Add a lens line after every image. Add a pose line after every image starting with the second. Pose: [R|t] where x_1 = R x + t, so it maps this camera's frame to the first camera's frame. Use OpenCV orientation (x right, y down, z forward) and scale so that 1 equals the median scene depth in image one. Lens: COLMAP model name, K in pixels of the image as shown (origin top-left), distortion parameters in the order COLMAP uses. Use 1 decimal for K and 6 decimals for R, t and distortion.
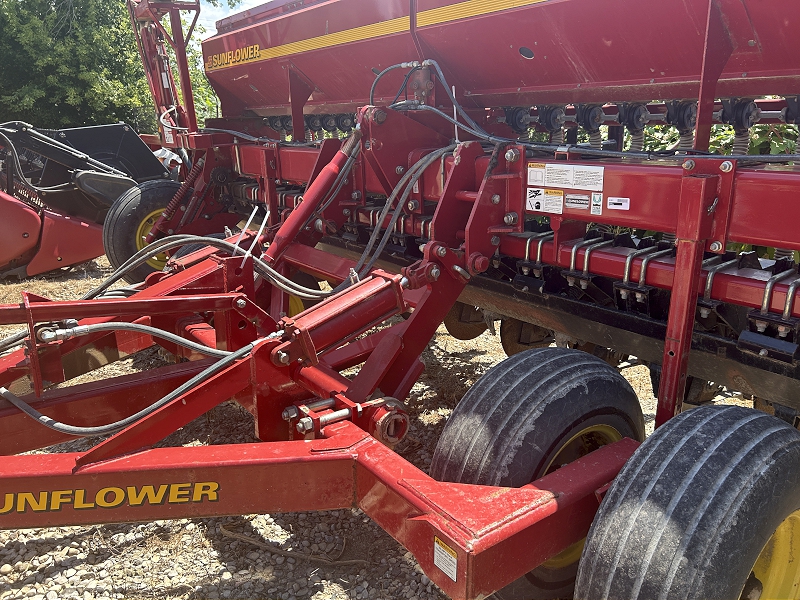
lens RADIAL K [[618.9, 0, 397.9], [0, 618.9, 310.6], [0, 0, 1]] dist [0.010732, -0.002593]
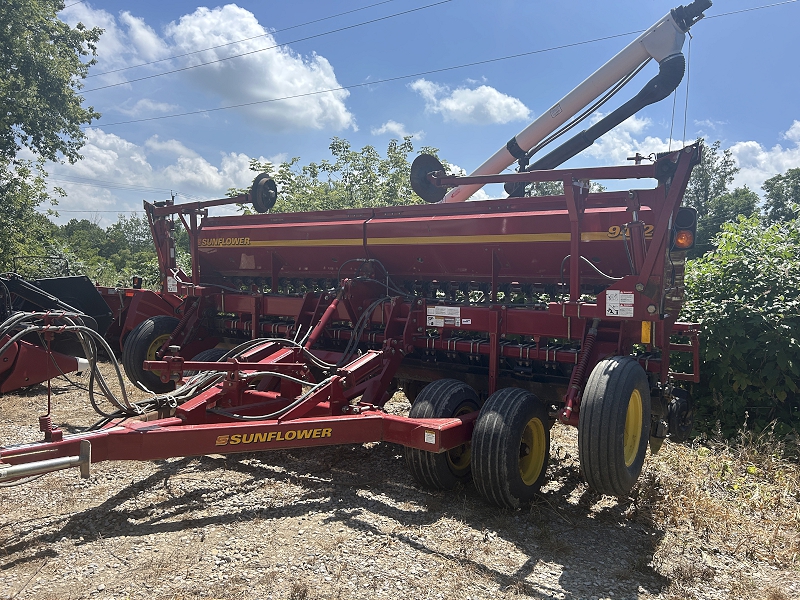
lens RADIAL K [[618.9, 0, 397.9], [0, 618.9, 310.6], [0, 0, 1]] dist [0.010732, -0.002593]
pose [[0.951974, 0.011090, 0.305979, -0.669223], [0.060687, 0.972682, -0.224067, 0.325274], [-0.300105, 0.231875, 0.925295, -1.234584]]
